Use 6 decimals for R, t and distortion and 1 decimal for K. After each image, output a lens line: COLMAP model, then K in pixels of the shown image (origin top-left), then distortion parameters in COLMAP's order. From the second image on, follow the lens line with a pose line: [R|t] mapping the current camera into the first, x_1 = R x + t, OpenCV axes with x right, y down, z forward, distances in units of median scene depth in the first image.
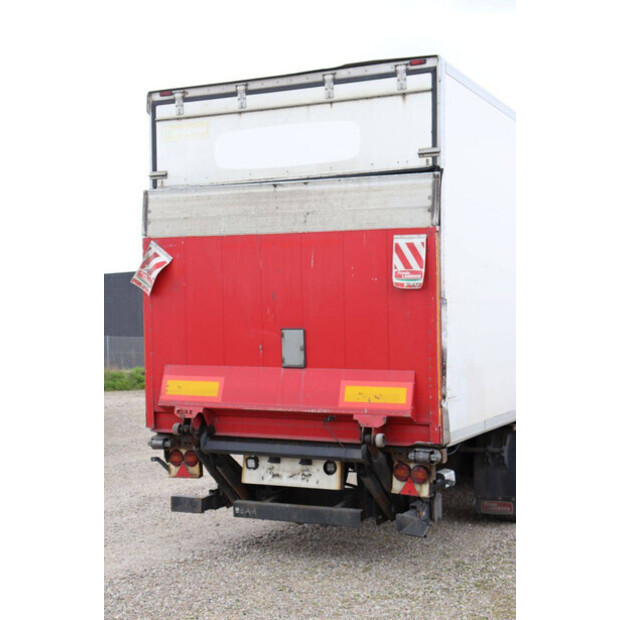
lens RADIAL K [[972.7, 0, 310.0], [0, 972.7, 310.0], [0, 0, 1]] dist [0.133585, 0.033995]
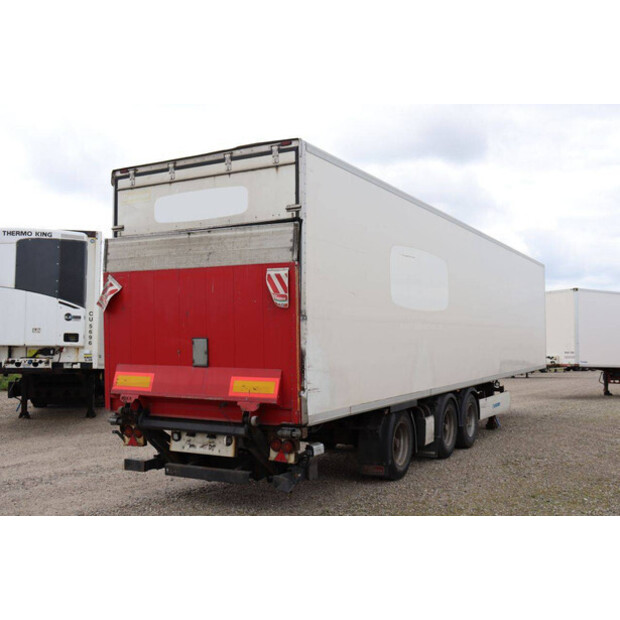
lens RADIAL K [[654.1, 0, 310.0], [0, 654.1, 310.0], [0, 0, 1]] dist [-0.046569, 0.010087]
pose [[0.998762, 0.001208, -0.049726, 0.180013], [-0.002886, 0.999428, -0.033697, 0.010392], [0.049657, 0.033799, 0.998194, 0.095748]]
